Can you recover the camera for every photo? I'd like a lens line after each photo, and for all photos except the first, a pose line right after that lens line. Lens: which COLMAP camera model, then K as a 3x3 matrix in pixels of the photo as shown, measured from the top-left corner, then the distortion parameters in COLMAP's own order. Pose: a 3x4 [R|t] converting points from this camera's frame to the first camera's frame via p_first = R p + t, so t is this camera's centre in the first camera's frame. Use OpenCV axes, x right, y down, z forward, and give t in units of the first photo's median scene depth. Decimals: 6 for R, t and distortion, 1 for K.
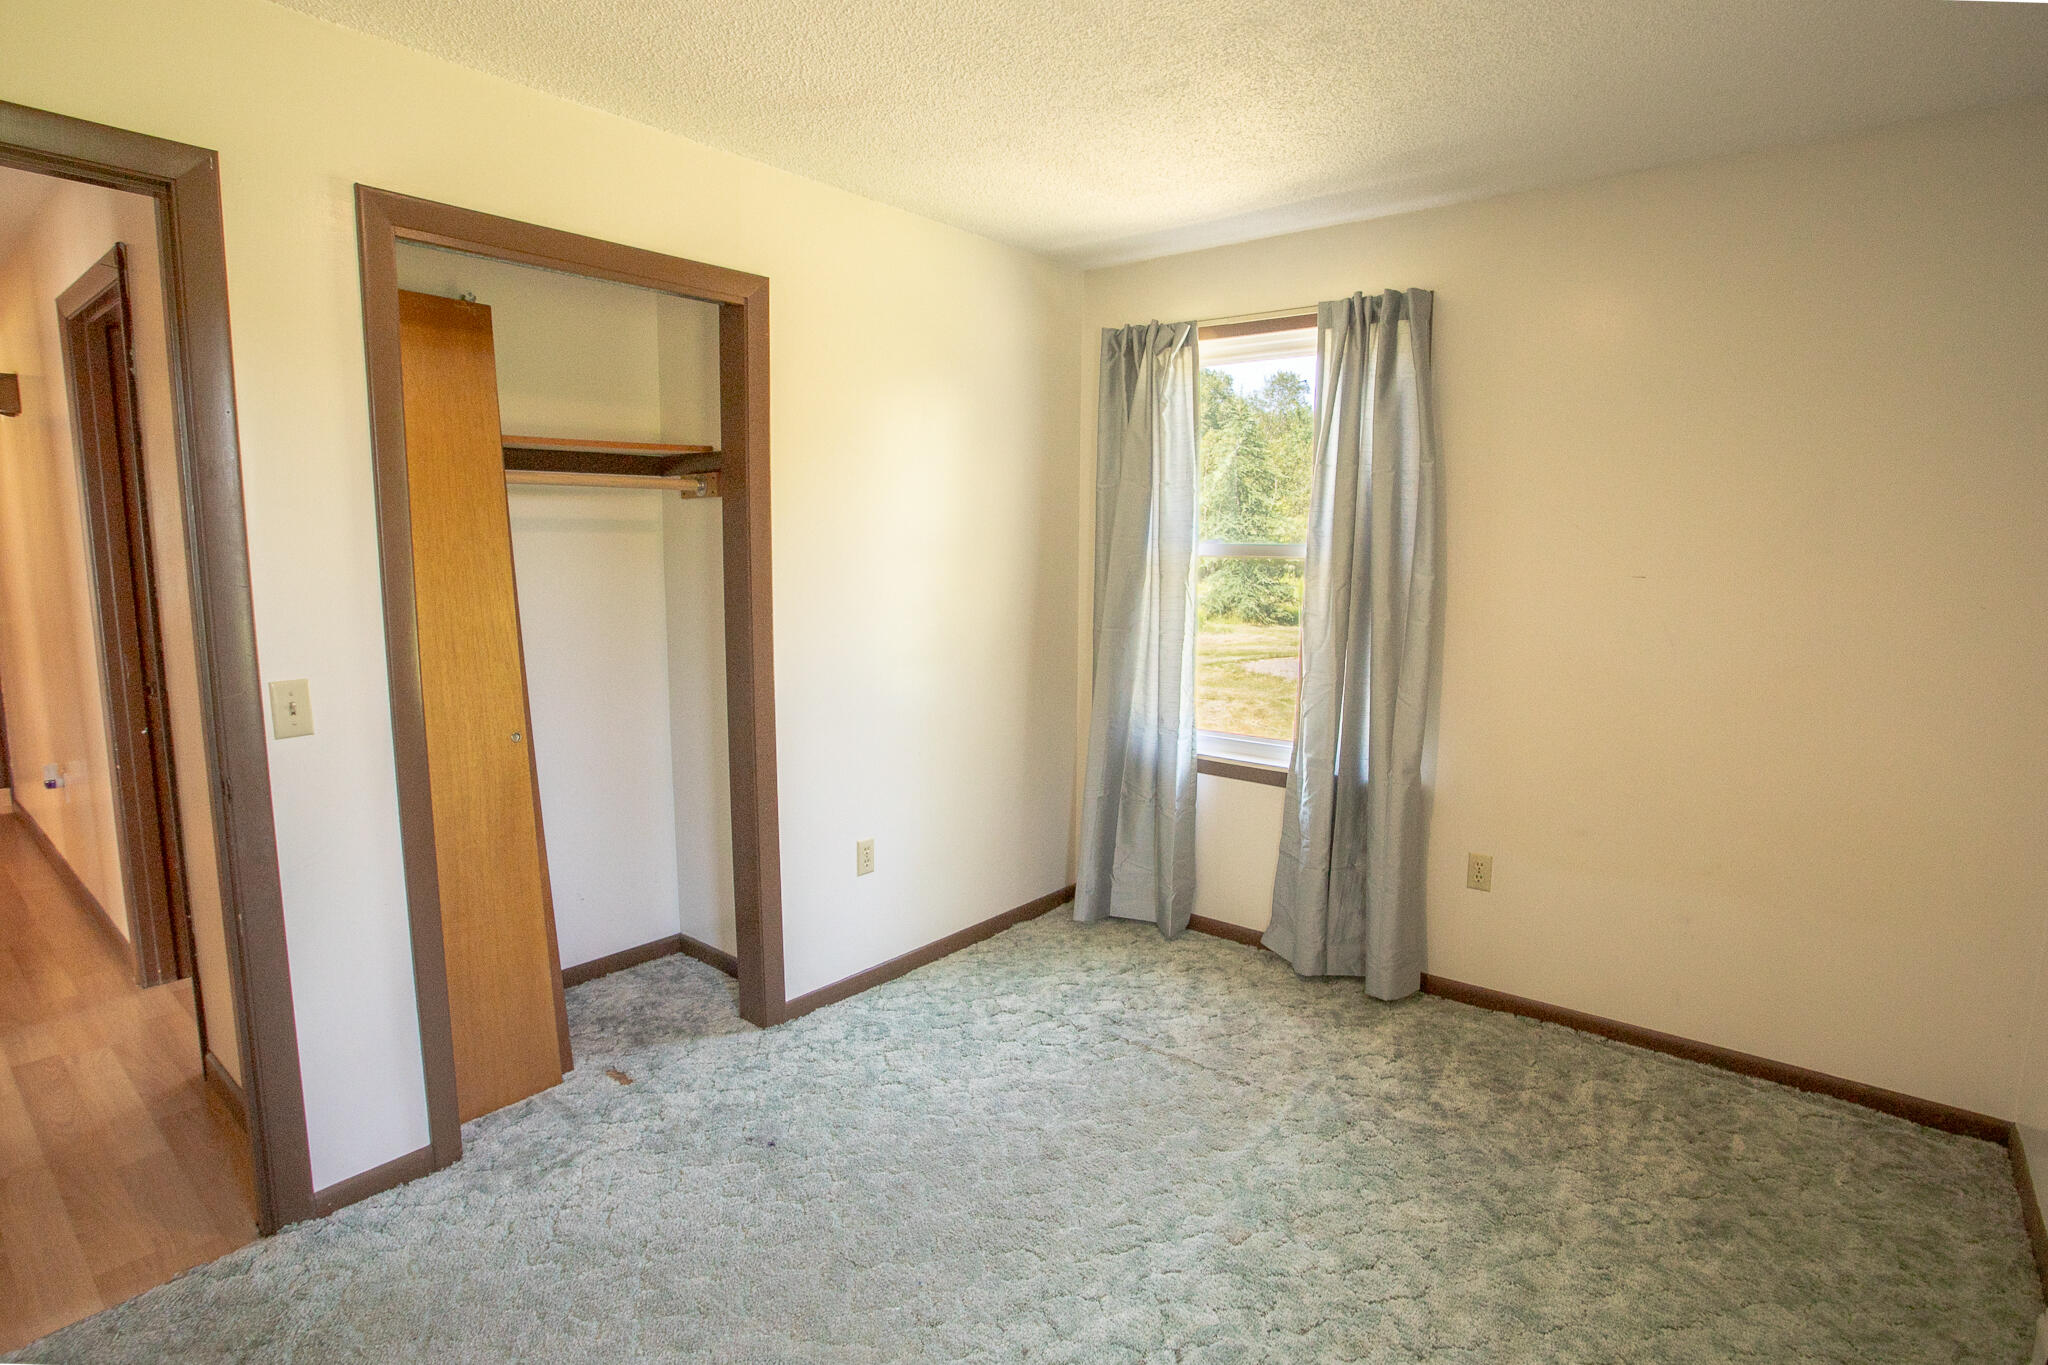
lens RADIAL K [[1029.8, 0, 1024.0], [0, 1029.8, 682.5], [0, 0, 1]] dist [-0.077502, 0.036535]
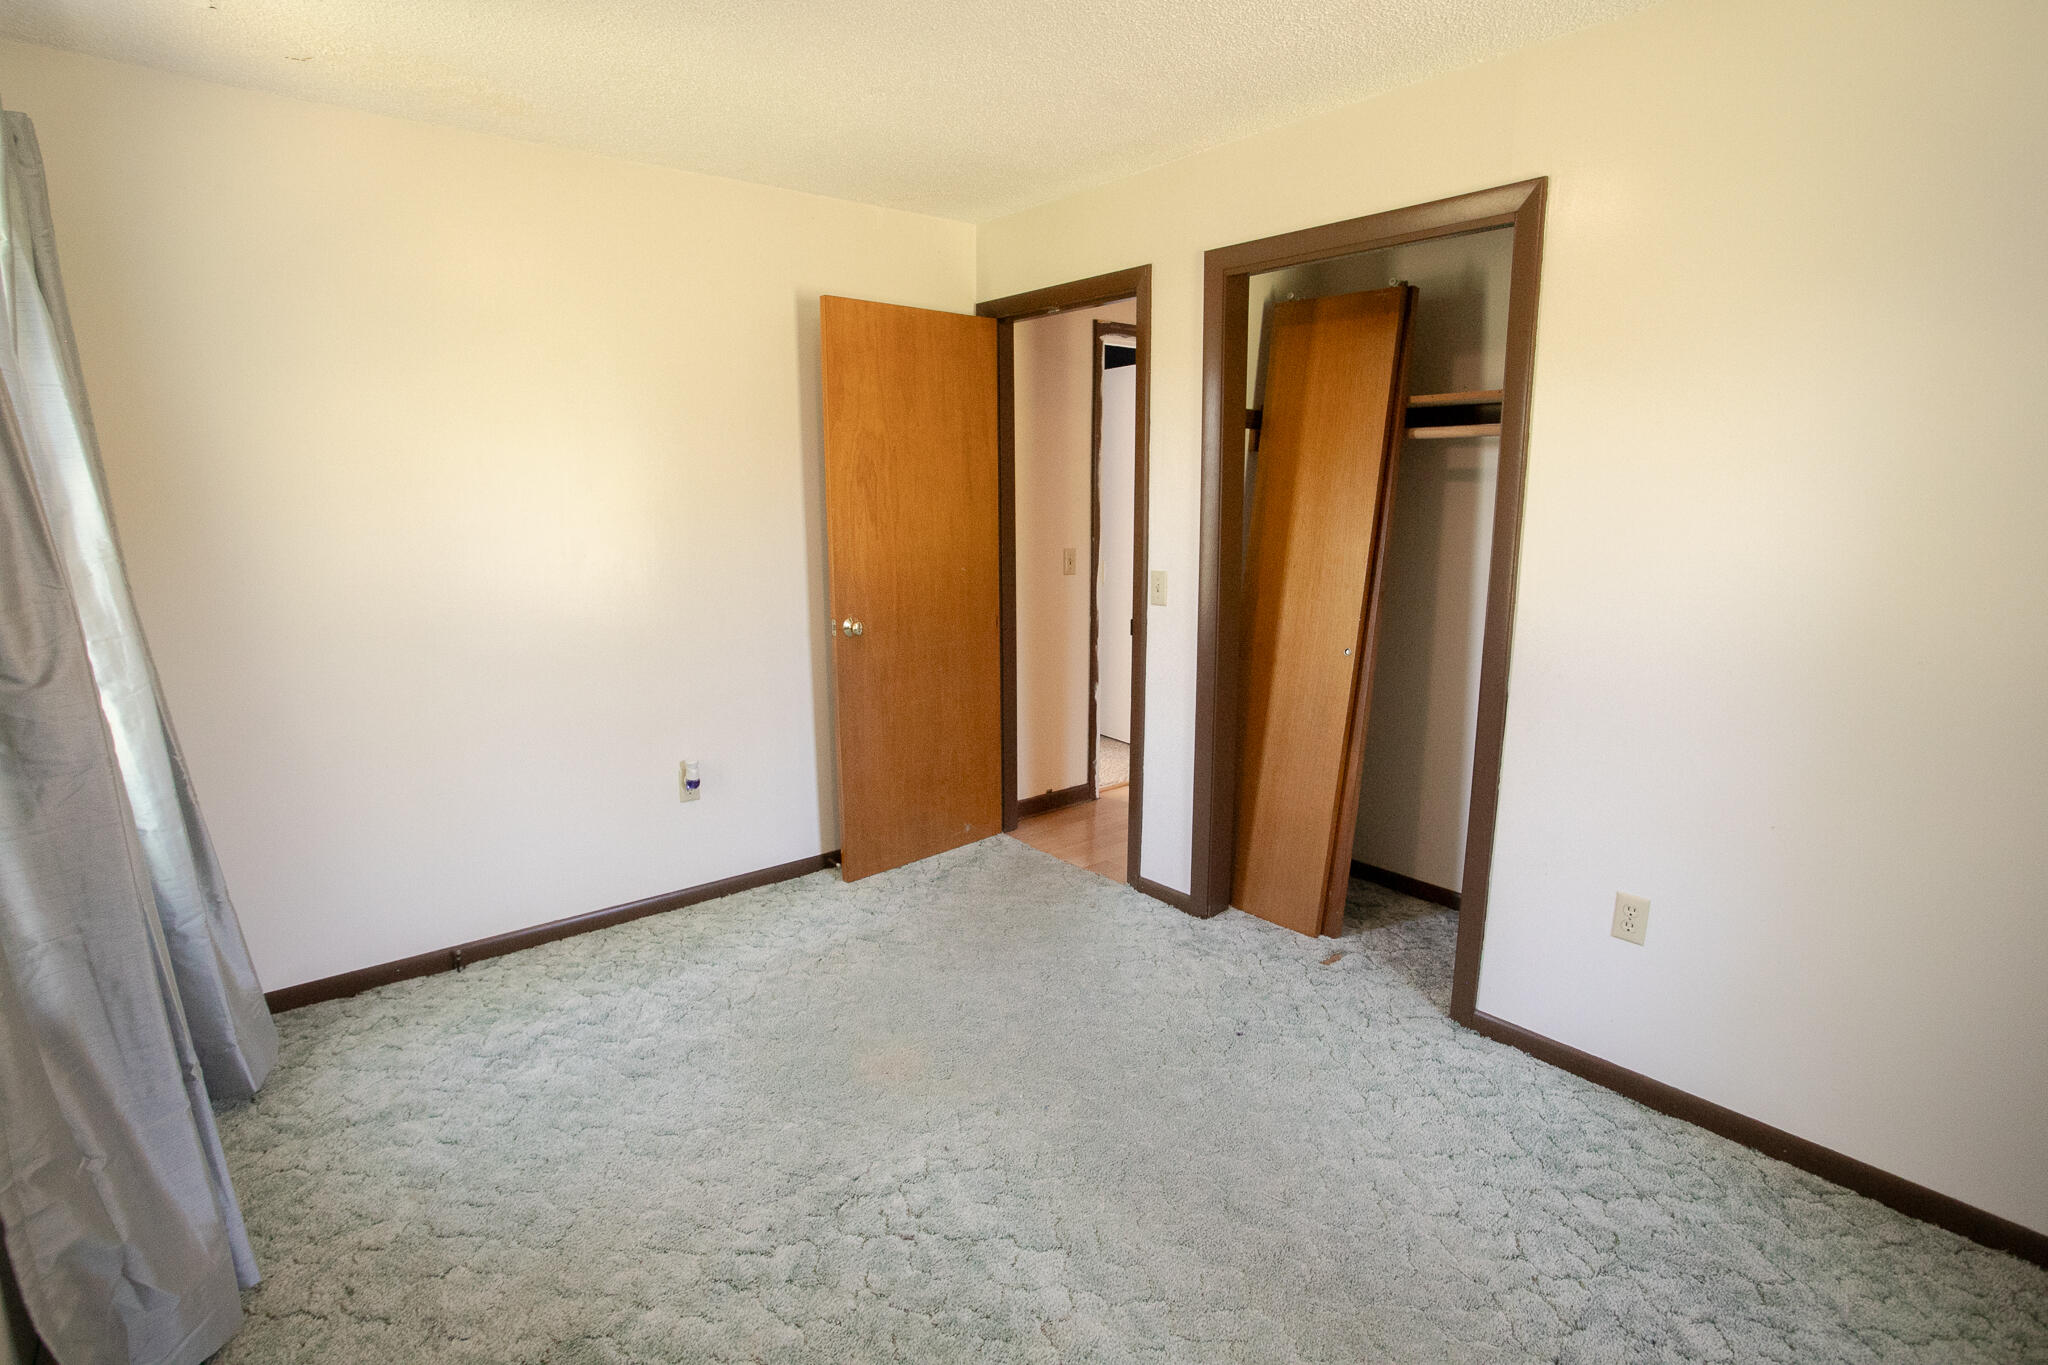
lens RADIAL K [[1029.8, 0, 1024.0], [0, 1029.8, 682.5], [0, 0, 1]] dist [-0.077502, 0.036535]
pose [[-0.218369, 0.172650, -0.960472, 0.731741], [-0.122472, 0.971595, 0.202495, -0.104433], [0.968151, 0.161850, -0.191021, 0.837306]]
